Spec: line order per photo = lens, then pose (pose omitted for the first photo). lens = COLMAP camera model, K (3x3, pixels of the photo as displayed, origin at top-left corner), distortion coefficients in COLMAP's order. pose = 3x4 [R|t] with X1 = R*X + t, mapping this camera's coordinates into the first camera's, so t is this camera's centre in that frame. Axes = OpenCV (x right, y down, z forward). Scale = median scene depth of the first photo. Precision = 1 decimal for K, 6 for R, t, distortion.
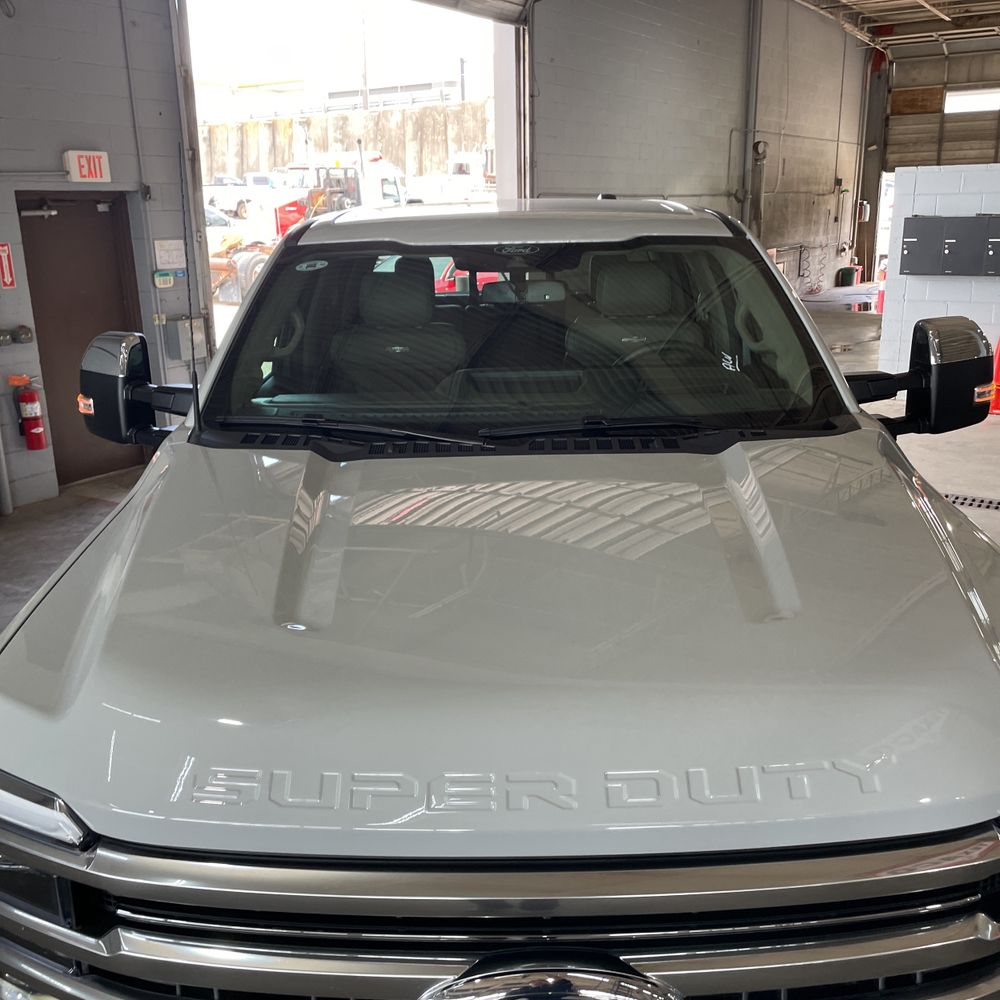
lens RADIAL K [[1015.9, 0, 498.1], [0, 1015.9, 503.4], [0, 0, 1]] dist [0.027772, 0.000000]
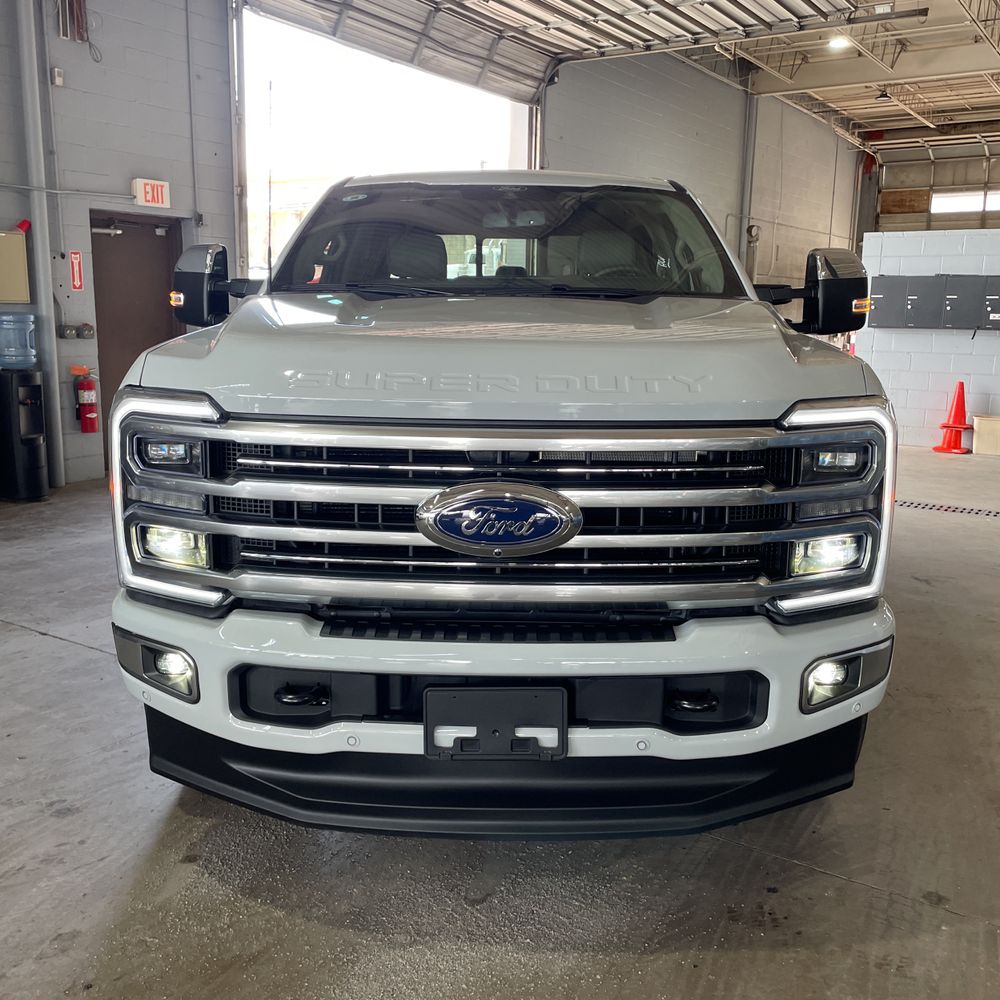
lens RADIAL K [[1015.9, 0, 492.8], [0, 1015.9, 503.4], [0, 0, 1]] dist [0.027772, 0.000000]
pose [[0.999227, 0.037481, -0.011859, 0.004654], [-0.038416, 0.995007, -0.092119, 0.048256], [0.008347, 0.092503, 0.995677, -0.049074]]
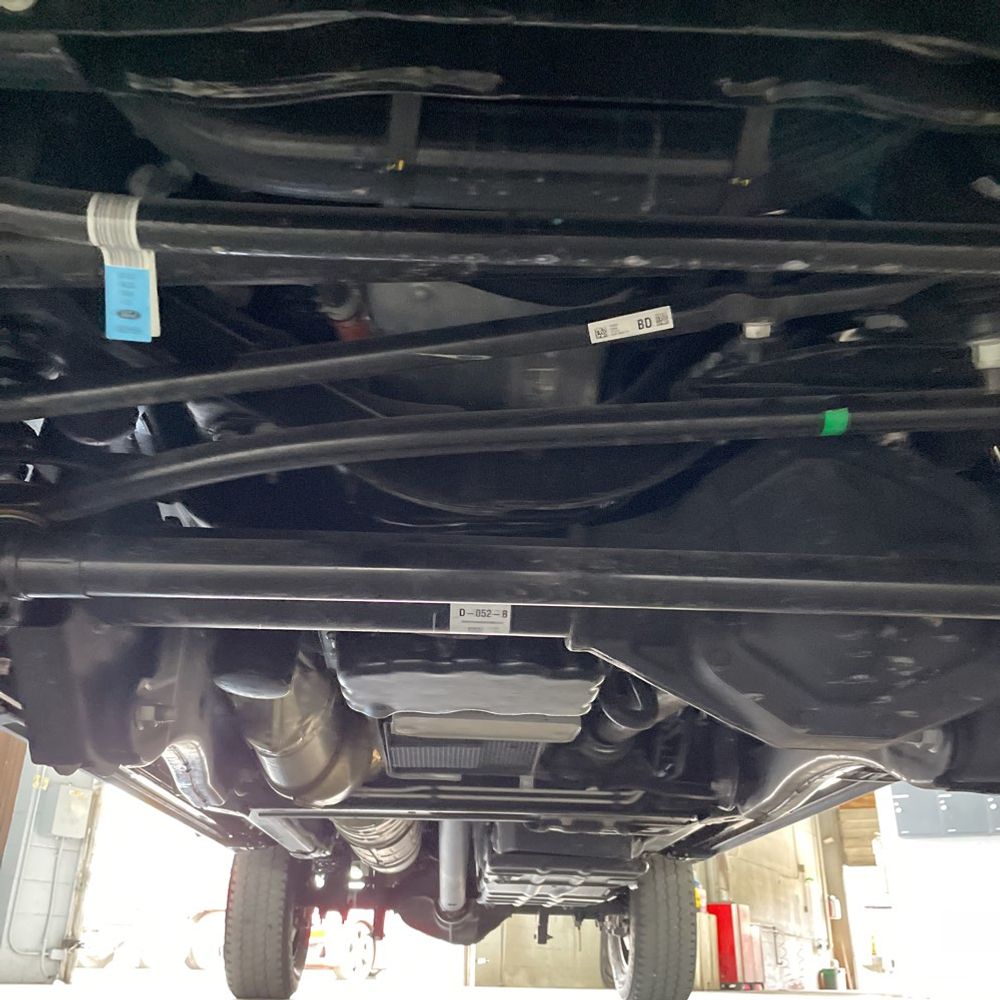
lens RADIAL K [[1015.9, 0, 485.2], [0, 1015.9, 501.2], [0, 0, 1]] dist [0.027772, 0.000000]
pose [[0.998262, 0.056098, 0.018056, 0.002130], [-0.030253, 0.750752, -0.659891, 0.090627], [-0.050574, 0.658197, 0.751145, 0.094839]]
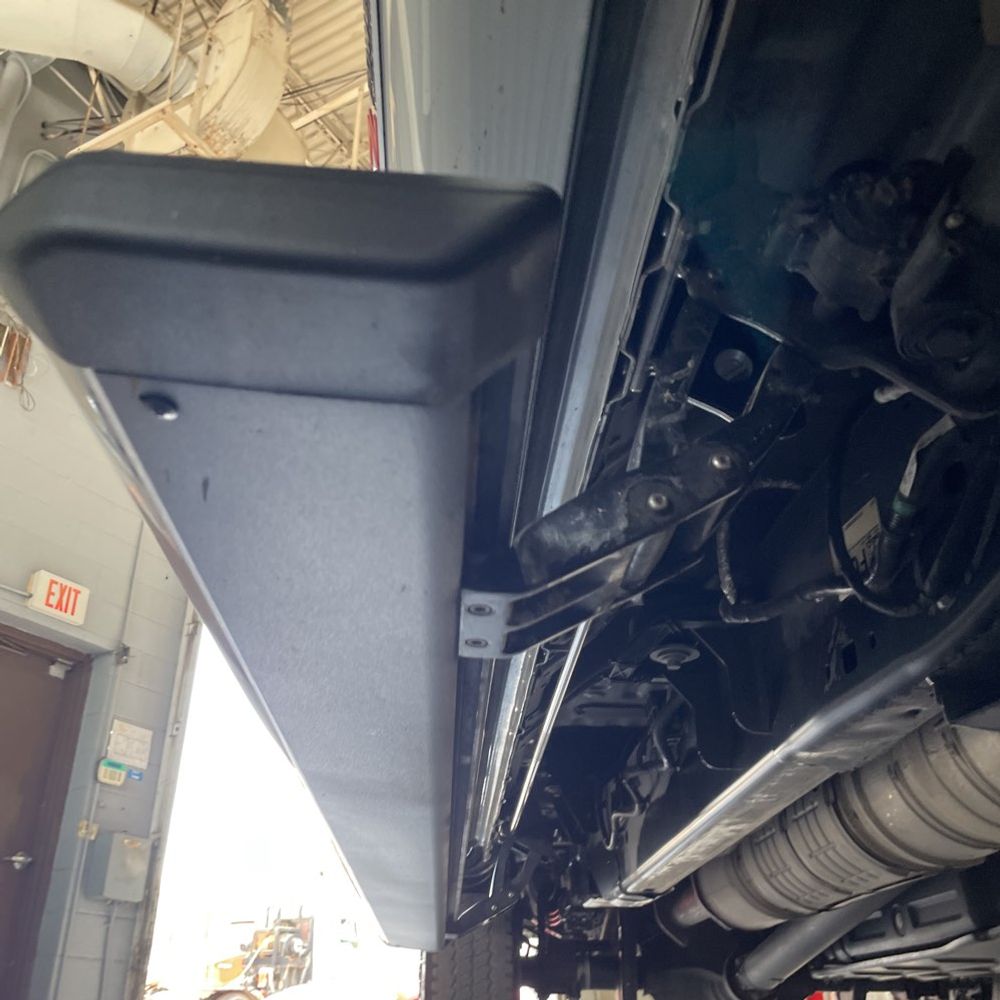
lens RADIAL K [[1015.9, 0, 497.2], [0, 1015.9, 504.2], [0, 0, 1]] dist [0.027772, 0.000000]
pose [[0.998007, 0.042879, 0.046288, -0.051129], [0.002446, 0.706759, -0.707450, 0.066855], [-0.063050, 0.706153, 0.705246, 0.175306]]
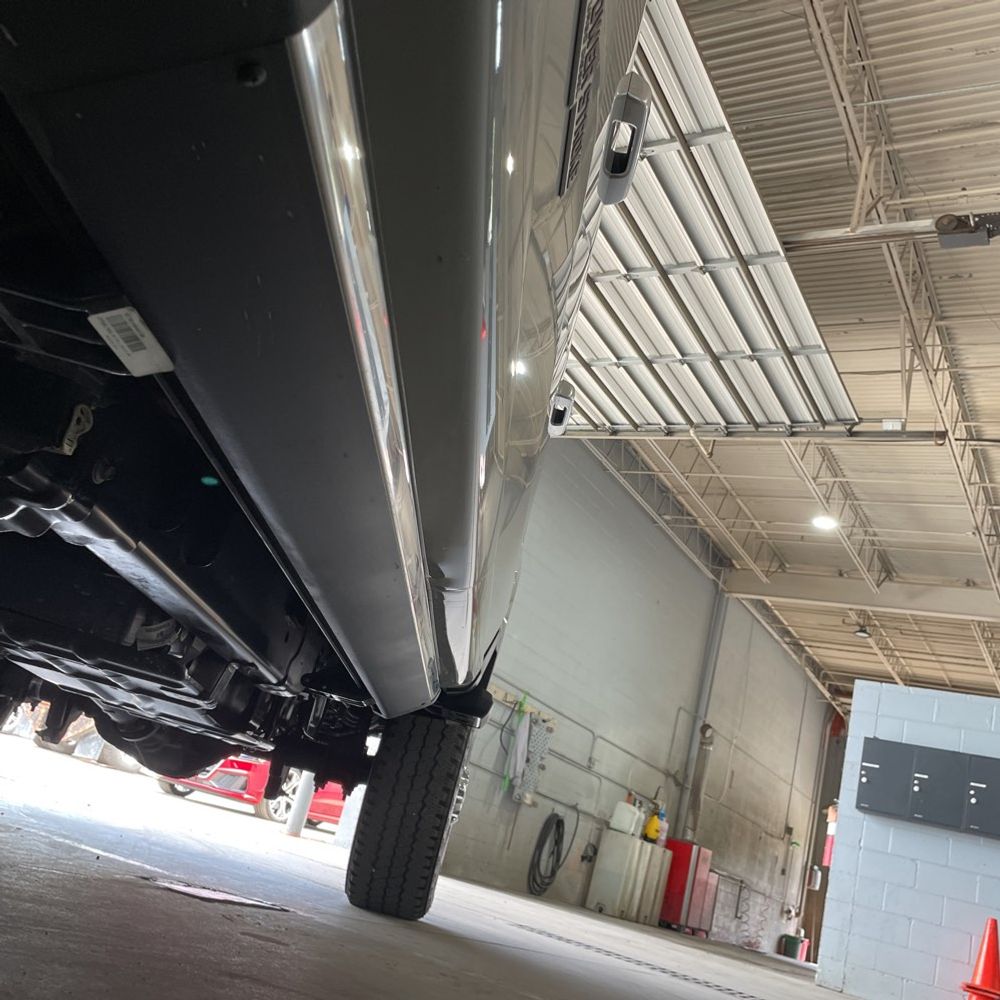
lens RADIAL K [[1015.9, 0, 507.1], [0, 1015.9, 492.9], [0, 0, 1]] dist [0.027772, 0.000000]
pose [[0.961180, 0.272539, -0.043073, 0.065522], [-0.245537, 0.773632, -0.584127, 0.061277], [-0.125875, 0.572028, 0.810518, 0.164130]]
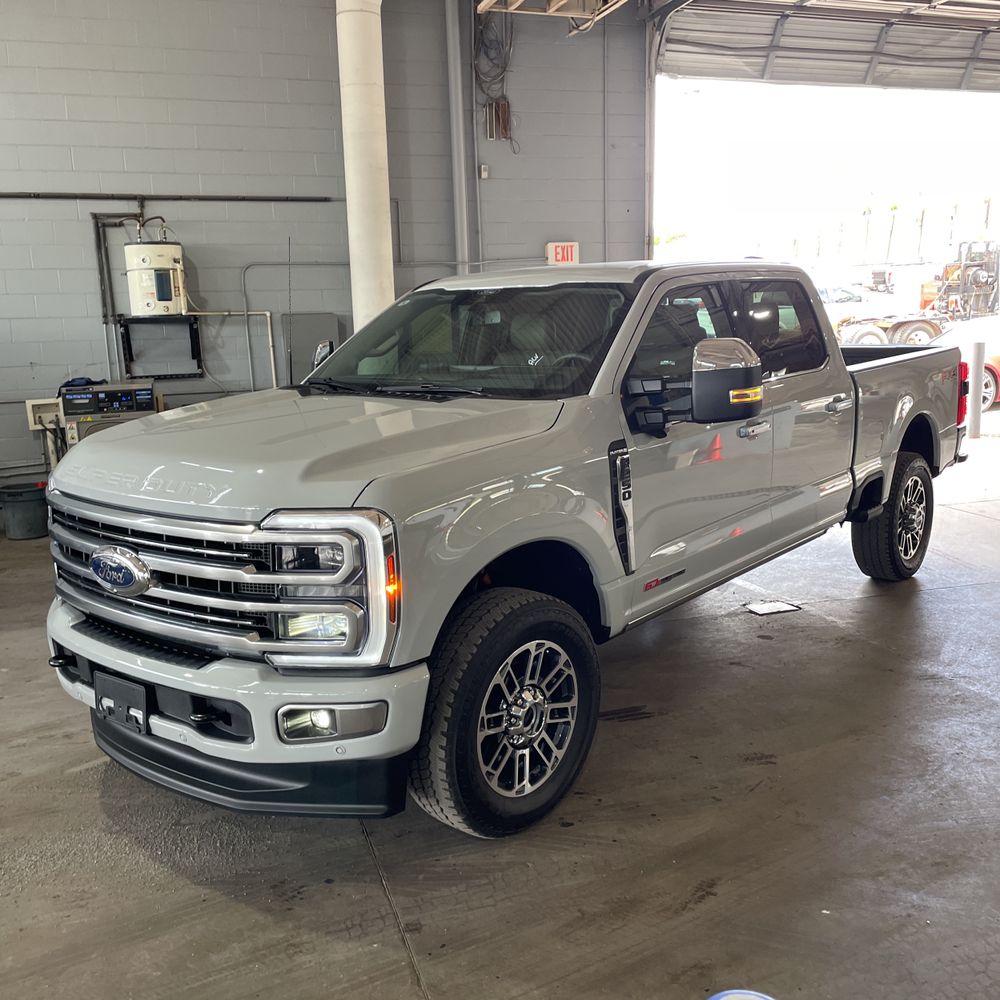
lens RADIAL K [[1015.9, 0, 493.2], [0, 1015.9, 503.4], [0, 0, 1]] dist [0.027772, 0.000000]
pose [[0.767021, 0.118571, -0.630571, 0.185208], [-0.165565, 0.986069, -0.015974, 0.016434], [0.619892, 0.116653, 0.775967, -0.032199]]
